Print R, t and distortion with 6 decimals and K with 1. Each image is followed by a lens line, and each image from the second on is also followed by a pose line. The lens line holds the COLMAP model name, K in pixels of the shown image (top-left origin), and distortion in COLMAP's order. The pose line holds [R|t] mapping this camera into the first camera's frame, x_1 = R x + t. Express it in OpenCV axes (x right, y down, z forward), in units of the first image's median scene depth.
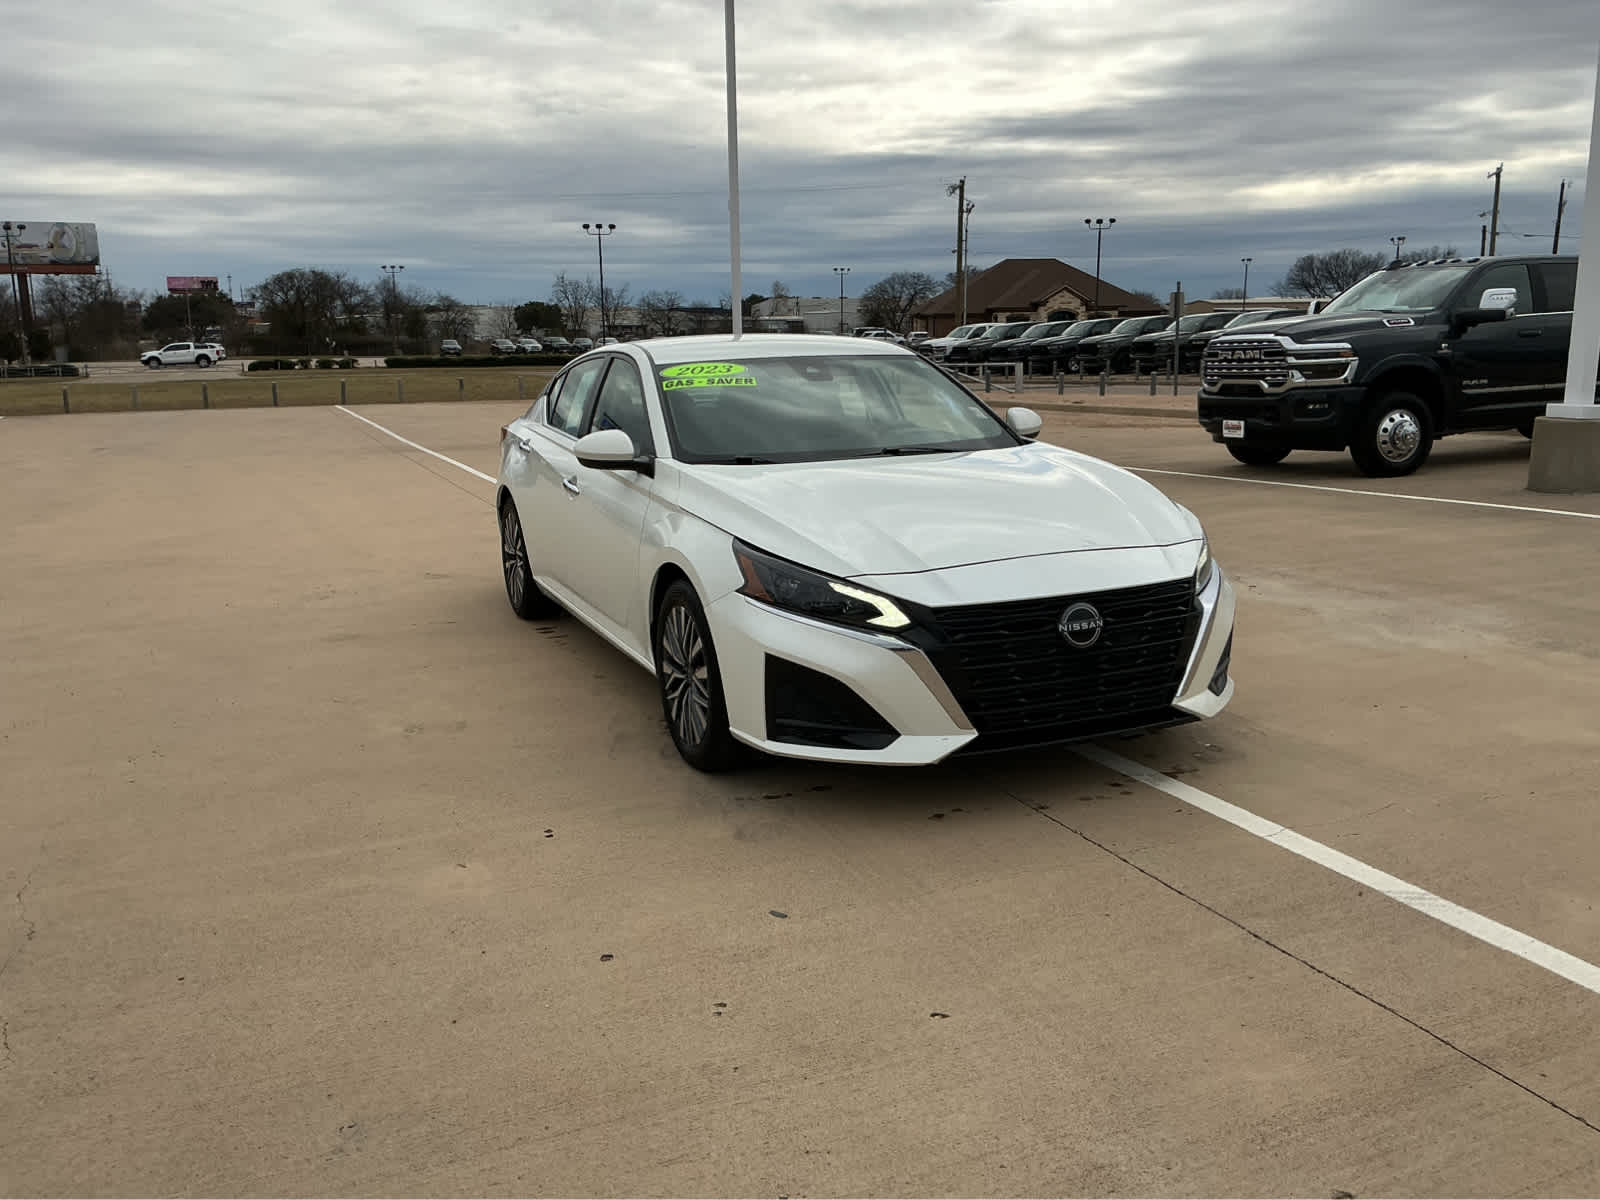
lens RADIAL K [[1330.3, 0, 812.5], [0, 1330.3, 603.2], [0, 0, 1]] dist [0.093180, -0.177853]
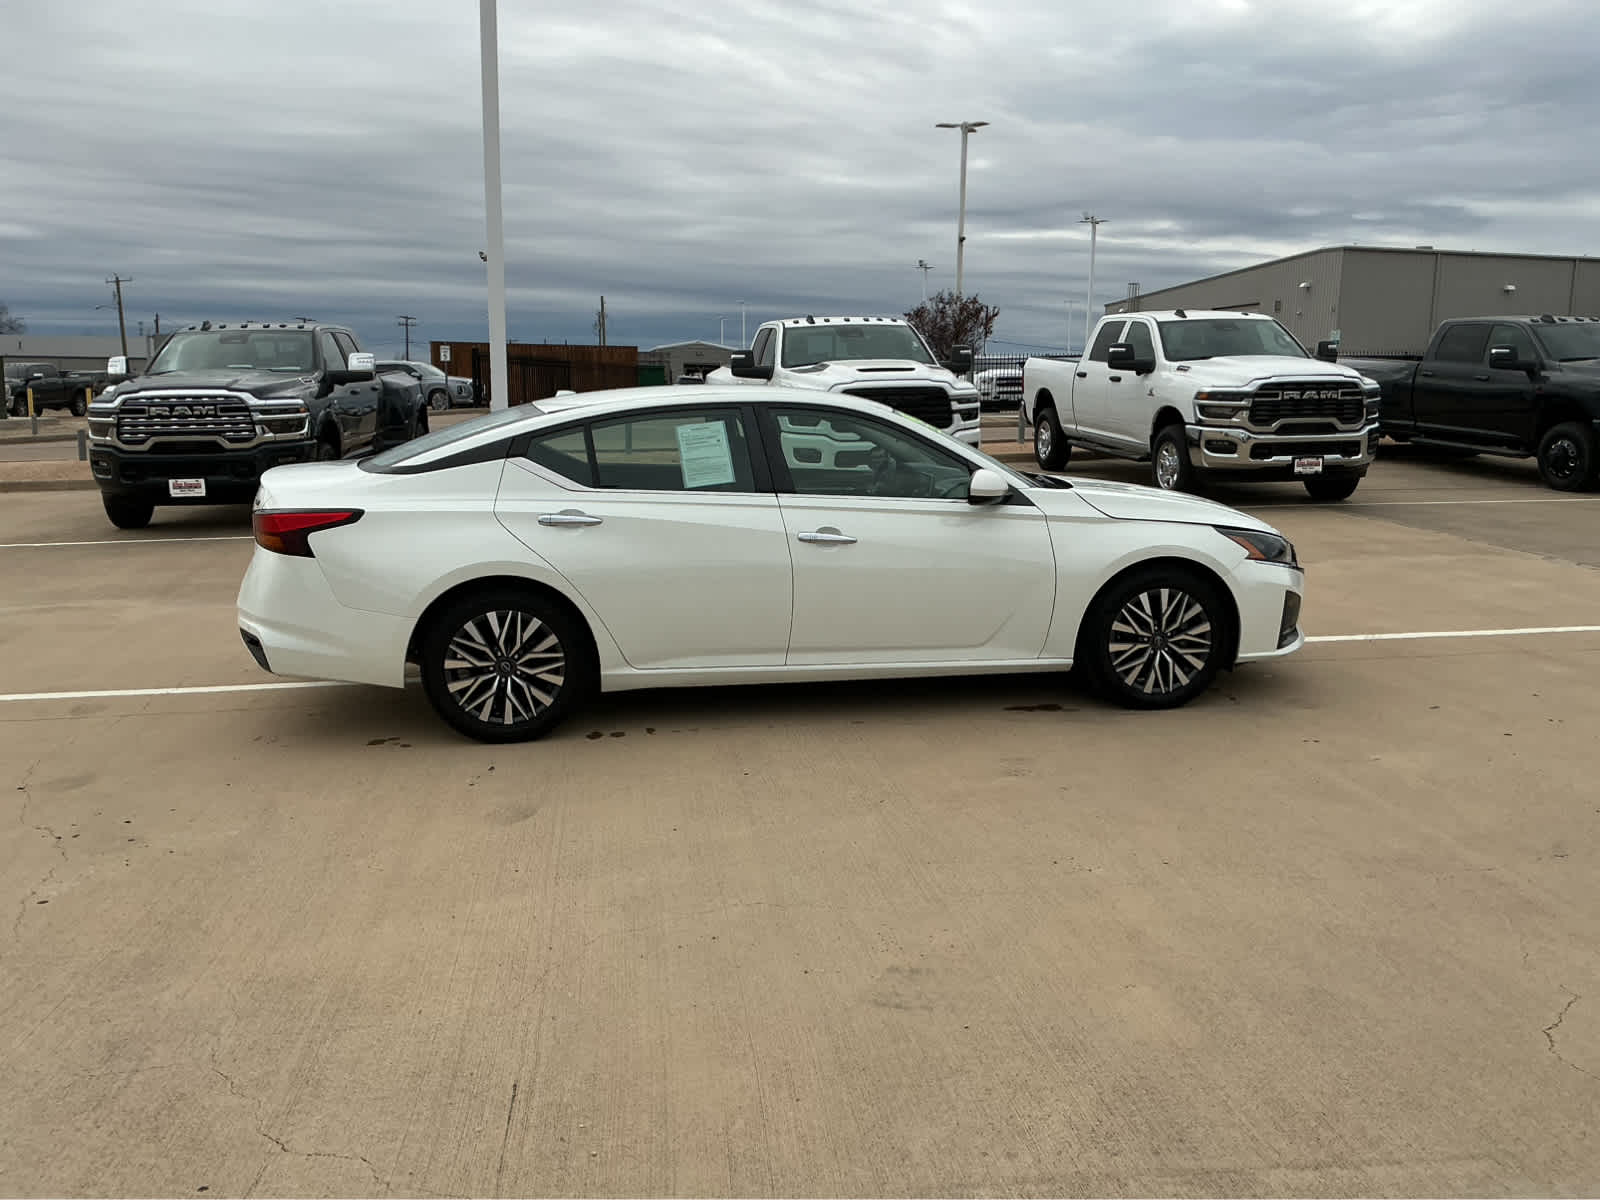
lens RADIAL K [[1330.3, 0, 801.6], [0, 1330.3, 601.0], [0, 0, 1]] dist [0.093180, -0.177853]
pose [[0.245379, -0.141172, 0.959093, -0.214595], [0.184228, 0.978102, 0.096836, -0.026736], [-0.951761, 0.152930, 0.266013, 0.144324]]
